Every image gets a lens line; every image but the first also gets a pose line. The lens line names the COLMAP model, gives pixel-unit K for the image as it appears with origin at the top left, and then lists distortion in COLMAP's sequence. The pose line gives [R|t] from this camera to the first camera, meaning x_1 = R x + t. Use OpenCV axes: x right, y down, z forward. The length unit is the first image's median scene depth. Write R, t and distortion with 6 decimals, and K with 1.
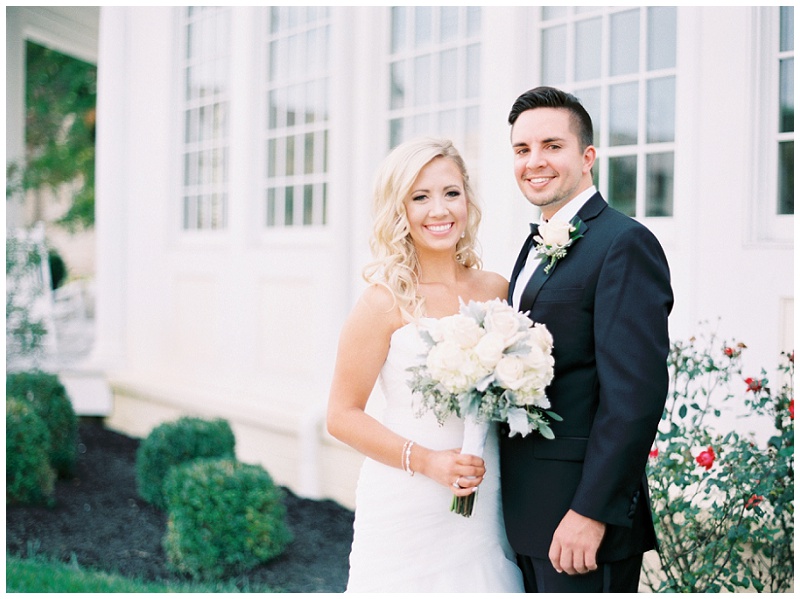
lens RADIAL K [[1391.1, 0, 475.7], [0, 1391.1, 298.4], [0, 0, 1]] dist [-0.087276, -0.209153]
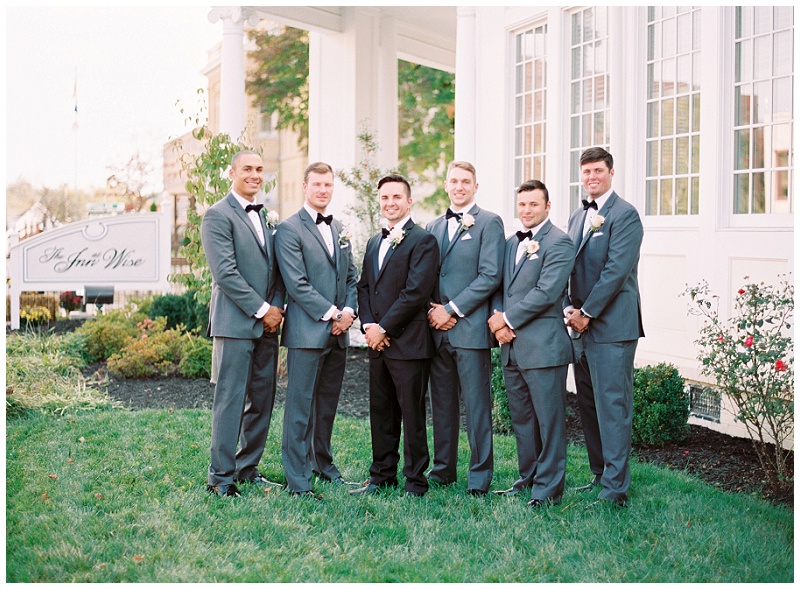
lens RADIAL K [[1432.1, 0, 401.8], [0, 1432.1, 270.7], [0, 0, 1]] dist [-0.040704, -0.338760]
pose [[0.952879, 0.001795, -0.303345, 0.162621], [-0.002223, 0.999997, -0.001064, 0.009367], [0.303342, 0.001688, 0.952880, -0.562619]]
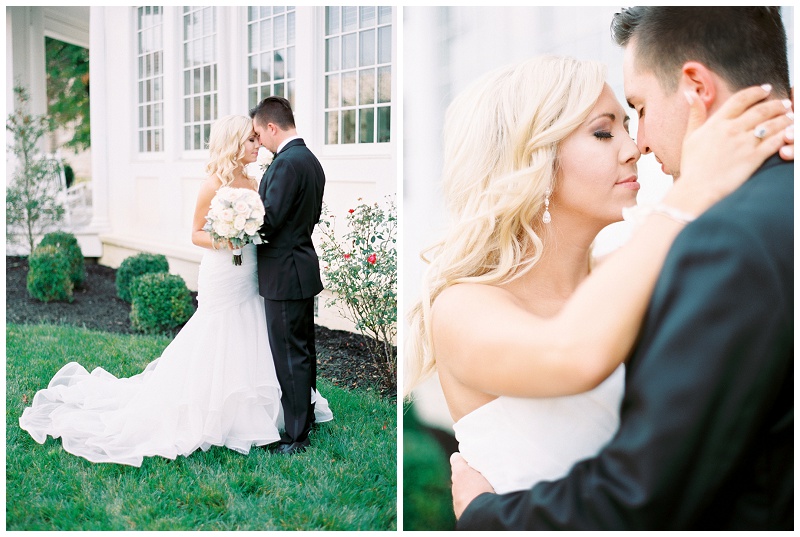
lens RADIAL K [[932.3, 0, 229.7], [0, 932.3, 268.2], [0, 0, 1]] dist [-0.103011, -0.005135]
pose [[0.992400, -0.007188, -0.122843, 0.065246], [0.017478, 0.996405, 0.082891, 0.003615], [0.121805, -0.084408, 0.988958, -0.237510]]
